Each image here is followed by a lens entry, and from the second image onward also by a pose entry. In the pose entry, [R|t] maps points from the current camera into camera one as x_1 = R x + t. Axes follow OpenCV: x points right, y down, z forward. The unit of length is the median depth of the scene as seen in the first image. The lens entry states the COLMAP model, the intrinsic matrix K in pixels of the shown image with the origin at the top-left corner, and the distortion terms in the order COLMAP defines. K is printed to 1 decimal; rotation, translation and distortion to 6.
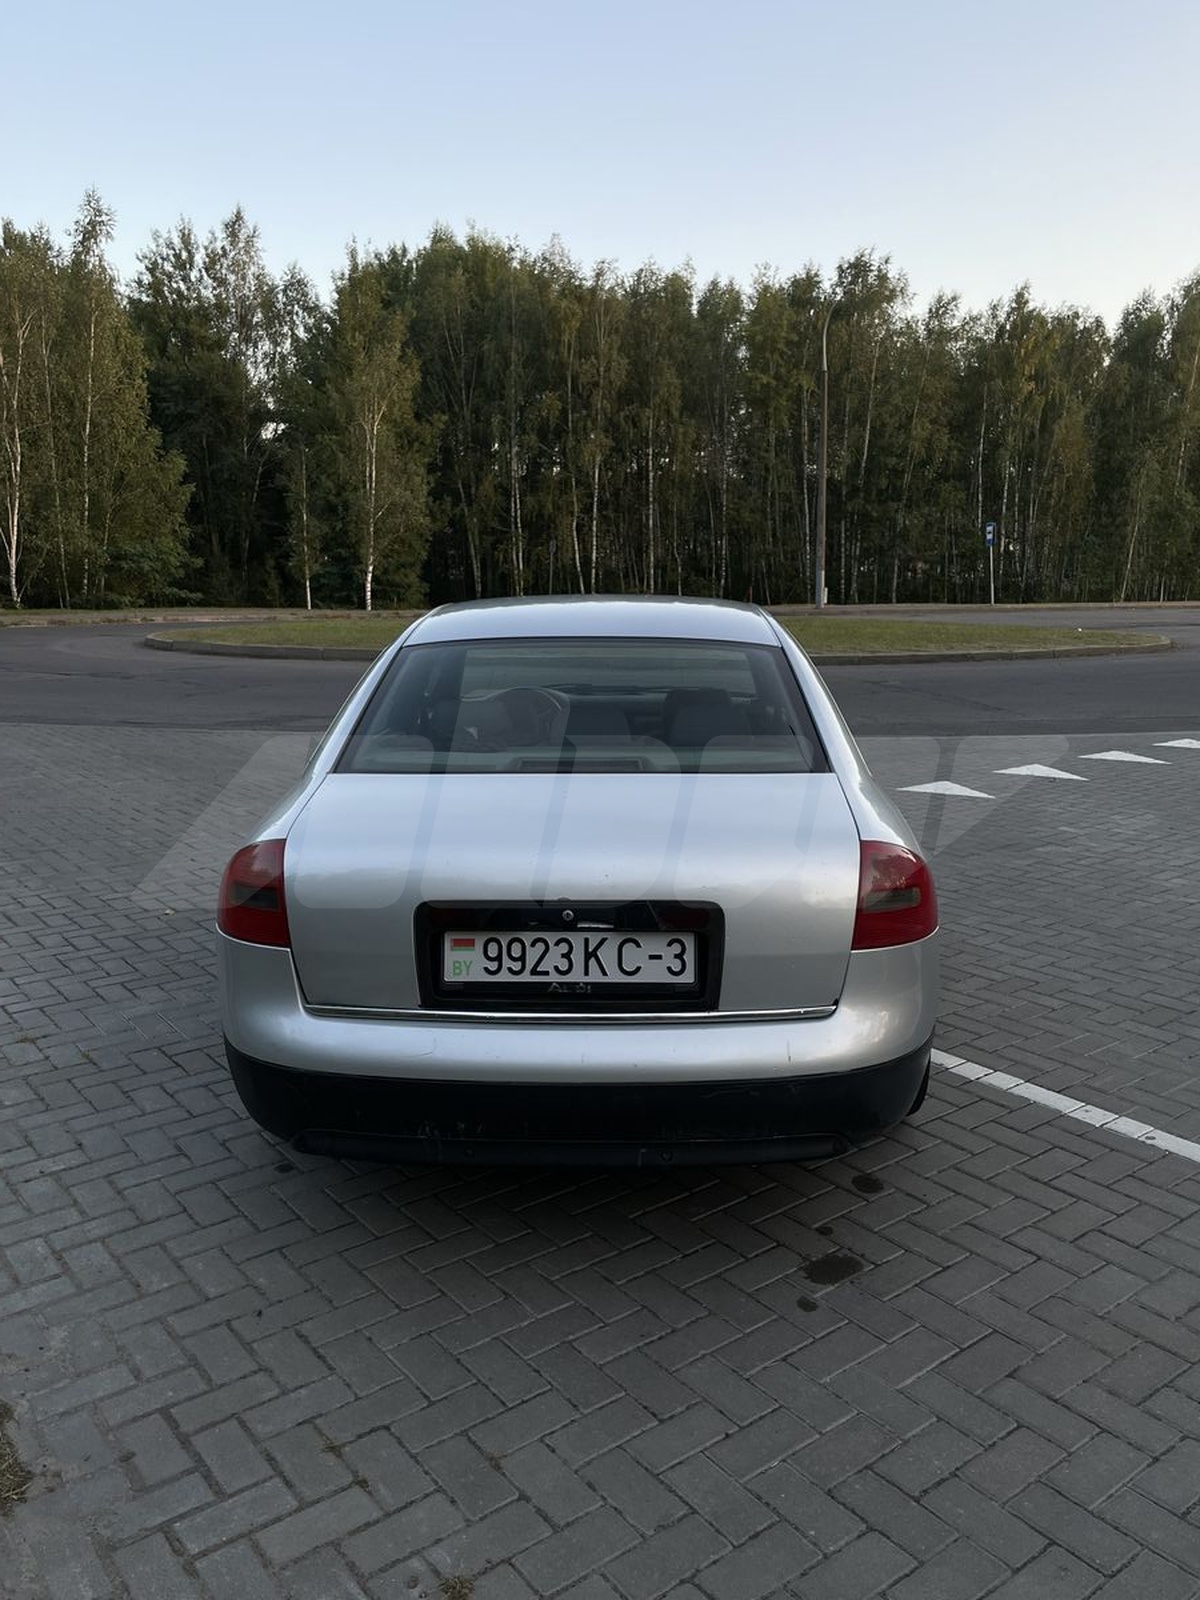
lens RADIAL K [[1280.9, 0, 604.3], [0, 1280.9, 803.1], [0, 0, 1]] dist [0.078402, -0.111241]
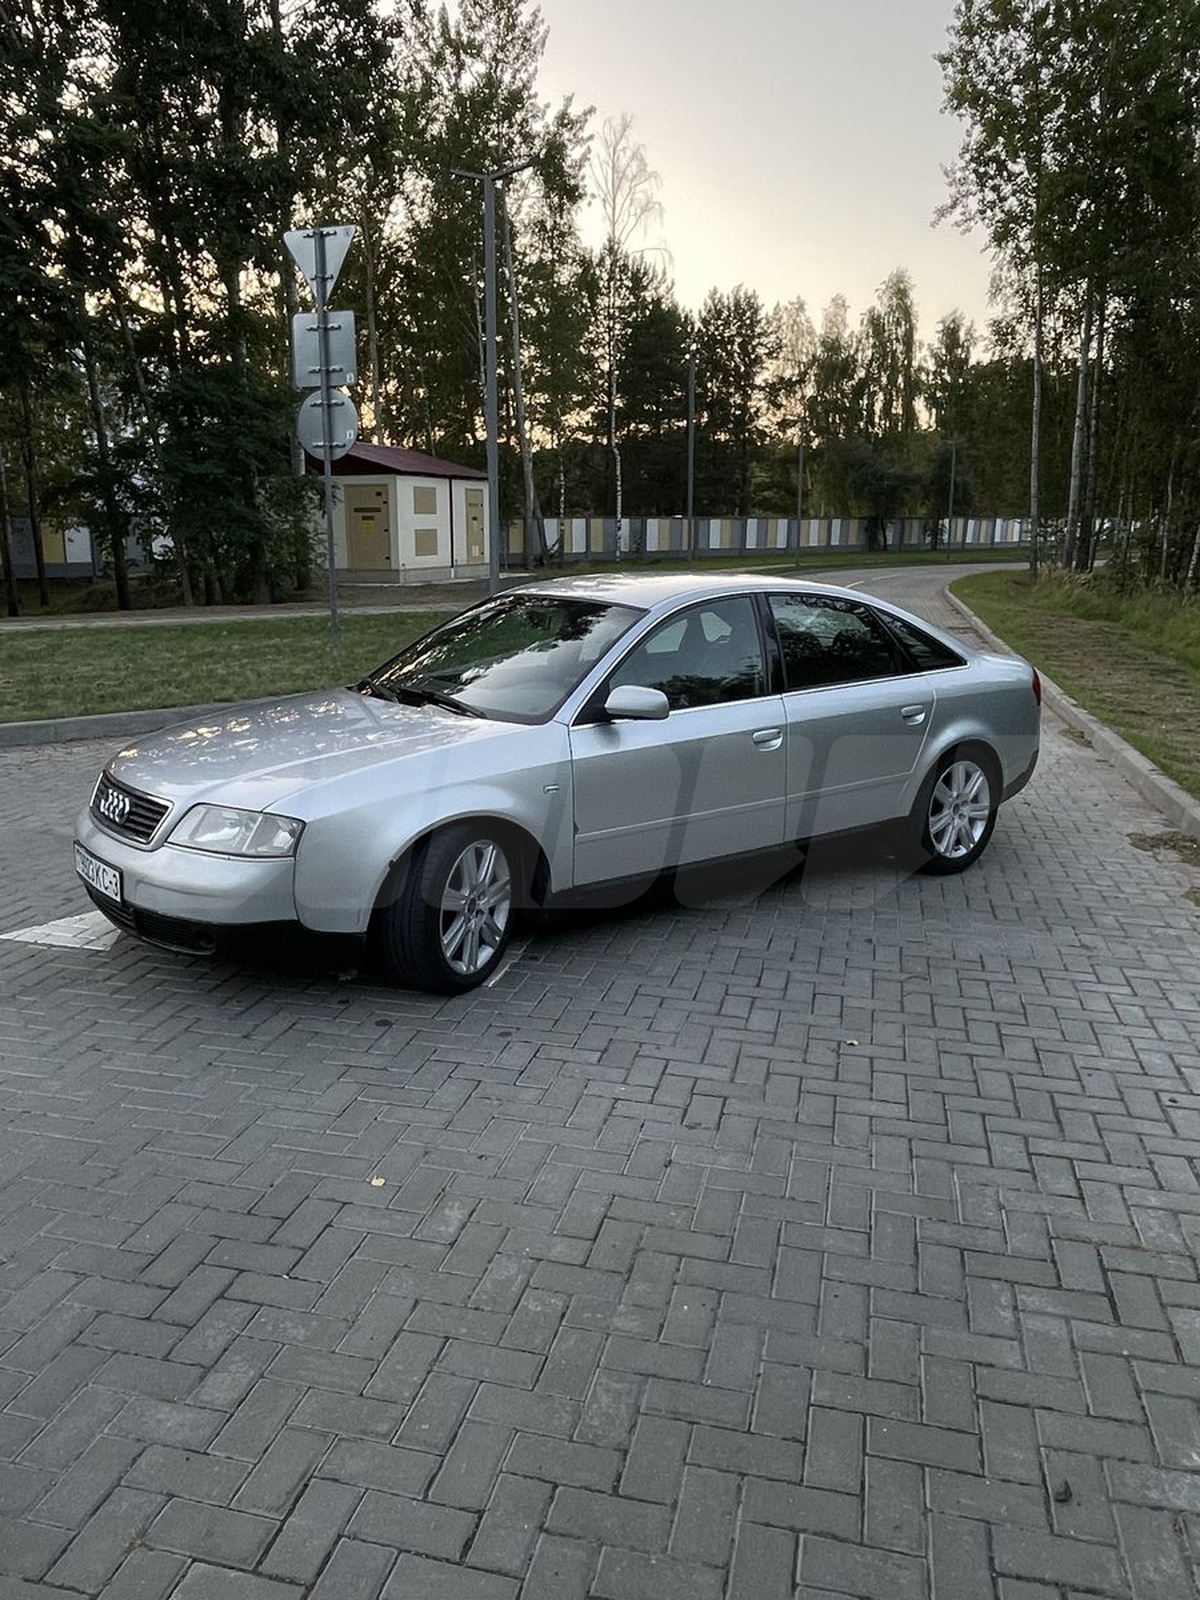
lens RADIAL K [[1216.5, 0, 594.0], [0, 1216.5, 798.2], [0, 0, 1]] dist [0.007447, 0.001627]
pose [[-0.635020, -0.162413, 0.755229, -0.052462], [0.139354, 0.937525, 0.318789, -0.019755], [-0.759822, 0.307682, -0.572715, 0.103888]]
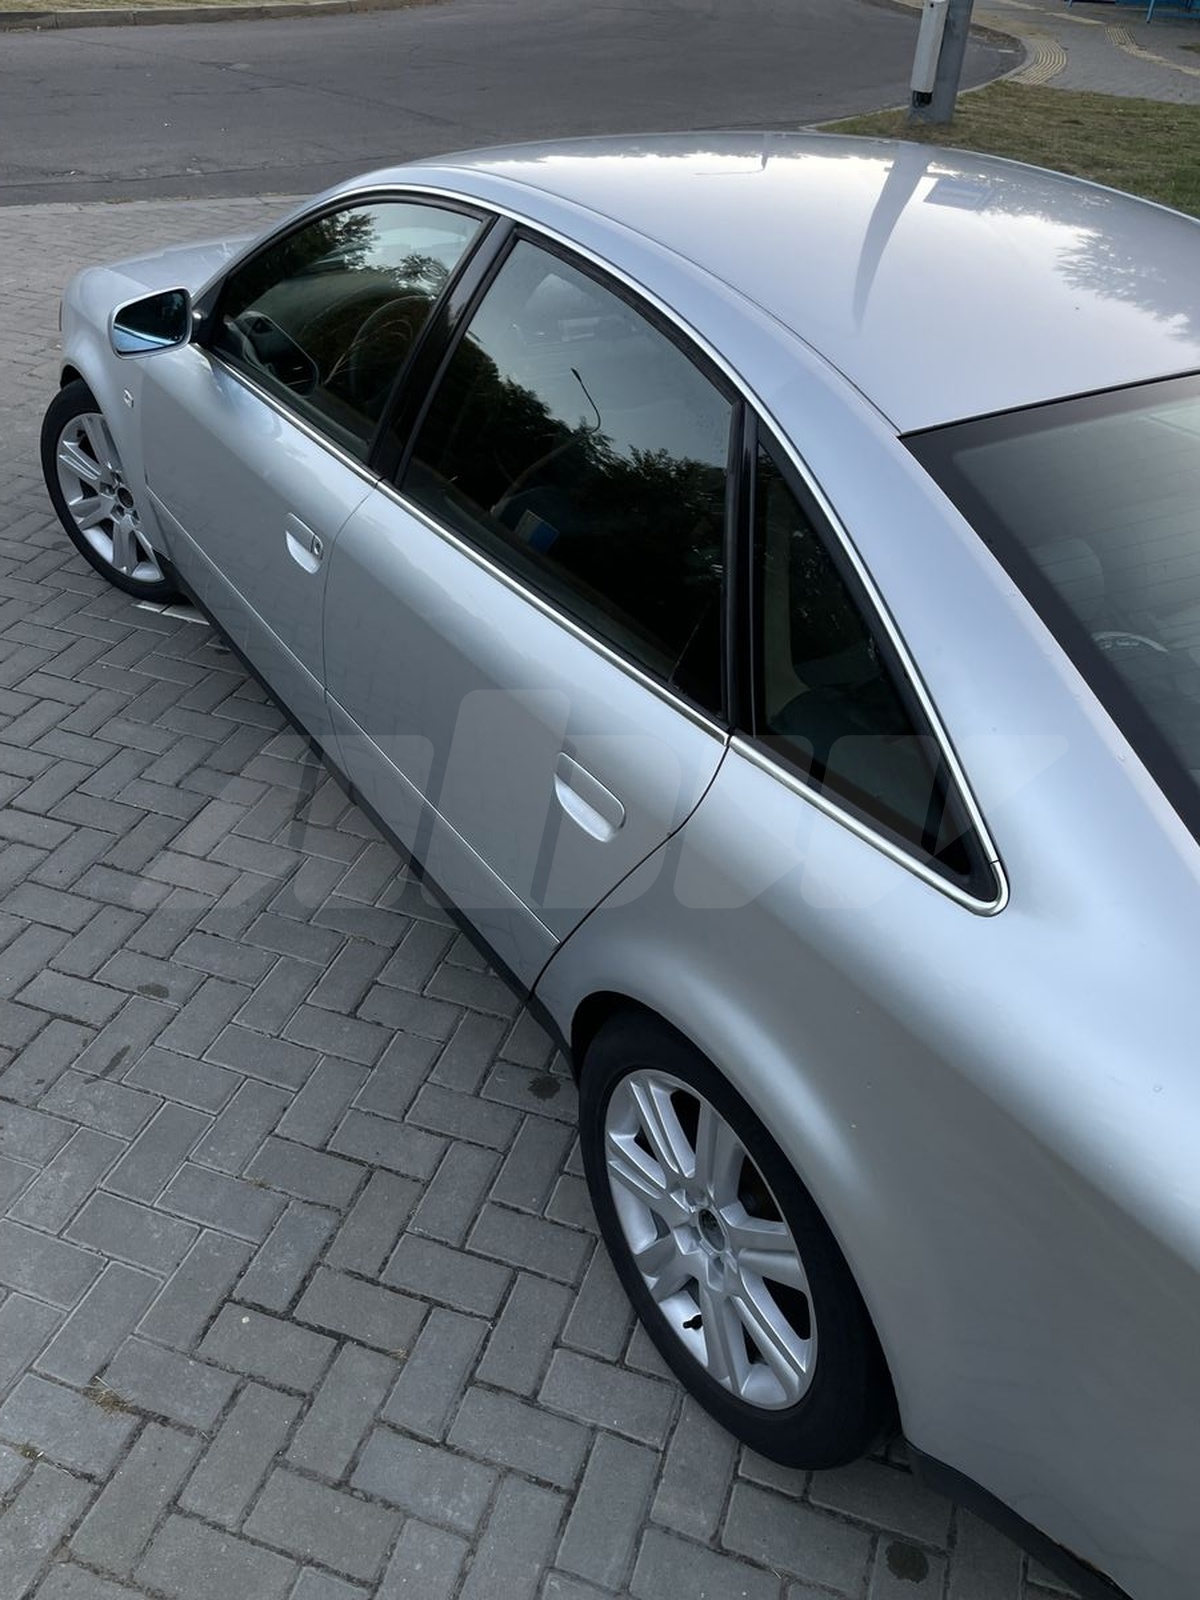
lens RADIAL K [[1280.9, 0, 588.5], [0, 1280.9, 801.1], [0, 0, 1]] dist [0.078402, -0.111241]
pose [[0.823458, -0.286345, 0.489821, -0.021954], [0.039392, 0.890076, 0.454108, -0.009858], [-0.566009, -0.354644, 0.744219, 0.033210]]
